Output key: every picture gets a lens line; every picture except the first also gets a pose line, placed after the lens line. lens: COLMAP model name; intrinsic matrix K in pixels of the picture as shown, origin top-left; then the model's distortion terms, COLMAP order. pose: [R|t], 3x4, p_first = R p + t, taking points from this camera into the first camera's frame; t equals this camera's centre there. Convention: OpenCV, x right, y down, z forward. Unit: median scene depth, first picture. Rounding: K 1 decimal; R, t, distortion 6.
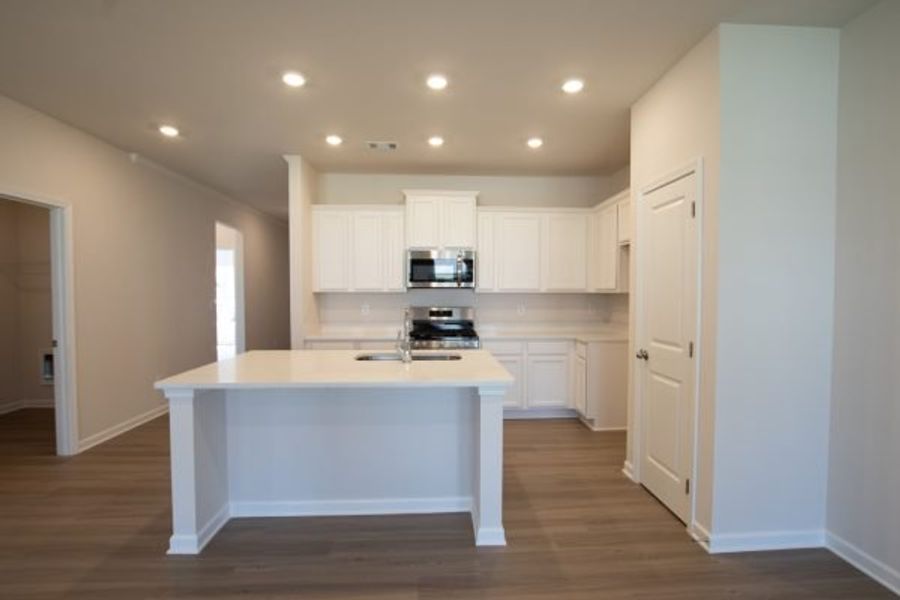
lens RADIAL K [[429.1, 0, 461.9], [0, 429.1, 299.4], [0, 0, 1]] dist [-0.019354, -0.000199]
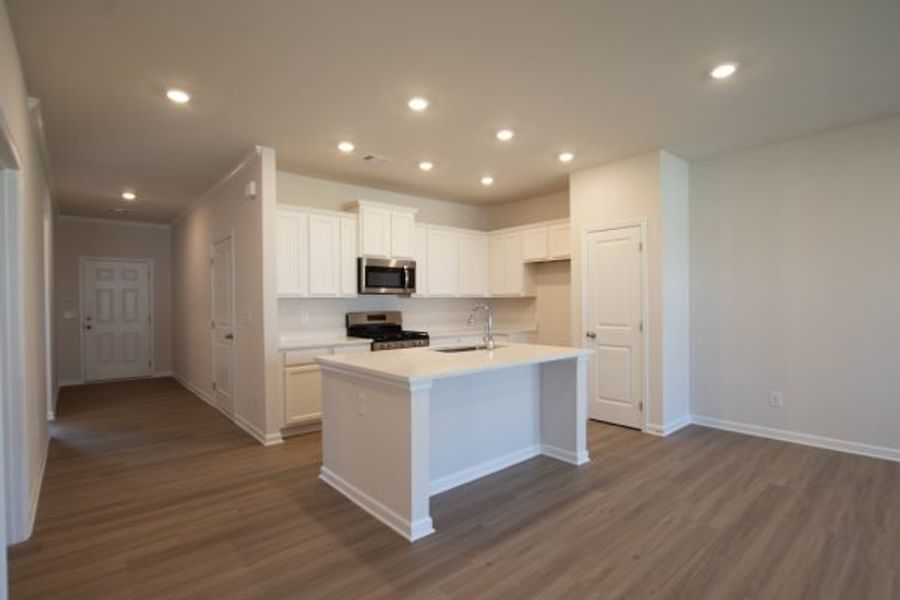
lens RADIAL K [[429.1, 0, 455.4], [0, 429.1, 299.6], [0, 0, 1]] dist [-0.019354, -0.000199]
pose [[0.791441, -0.005155, 0.611224, -0.610472], [0.019412, 0.999672, -0.016704, 0.011122], [-0.610937, 0.025085, 0.791282, 0.040051]]
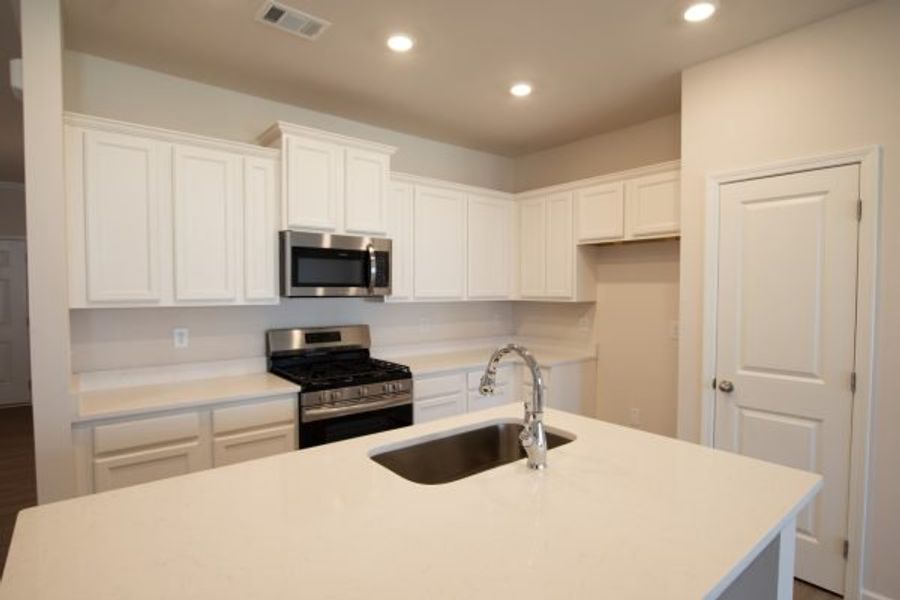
lens RADIAL K [[463.1, 0, 454.0], [0, 463.1, 303.2], [0, 0, 1]] dist [-0.015953, 0.001016]
pose [[0.812443, -0.015970, 0.582821, -0.315888], [0.007653, 0.999831, 0.016728, -0.028587], [-0.582990, -0.009131, 0.812428, 0.395241]]
